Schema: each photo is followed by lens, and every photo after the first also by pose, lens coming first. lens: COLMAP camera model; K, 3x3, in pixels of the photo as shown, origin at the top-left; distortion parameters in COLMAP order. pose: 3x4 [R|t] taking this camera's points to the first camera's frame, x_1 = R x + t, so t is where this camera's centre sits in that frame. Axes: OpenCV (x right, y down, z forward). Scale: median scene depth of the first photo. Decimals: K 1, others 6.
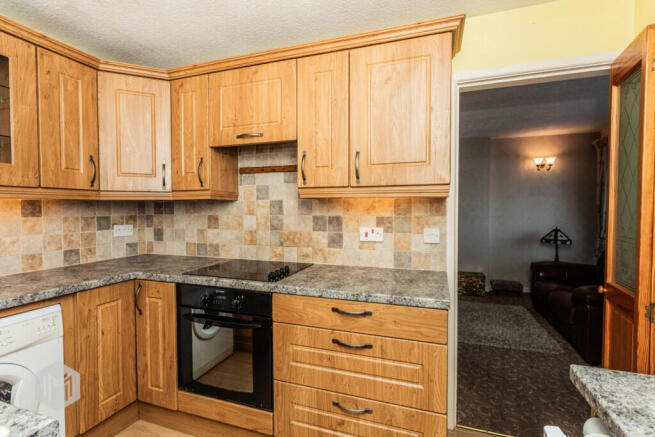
lens RADIAL K [[316.4, 0, 327.6], [0, 316.4, 217.1], [0, 0, 1]] dist [0.002242, 0.001771]
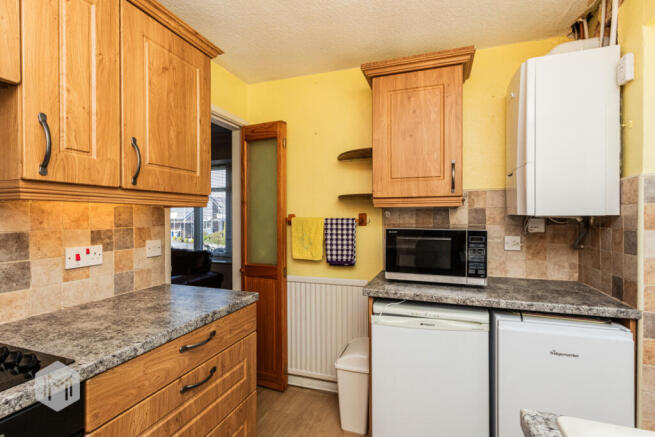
lens RADIAL K [[316.4, 0, 327.9], [0, 316.4, 217.6], [0, 0, 1]] dist [0.002242, 0.001771]
pose [[0.009967, -0.003540, 0.999944, -0.572507], [0.030084, 0.999542, 0.003239, -0.016779], [-0.999498, 0.030050, 0.010069, 0.479617]]
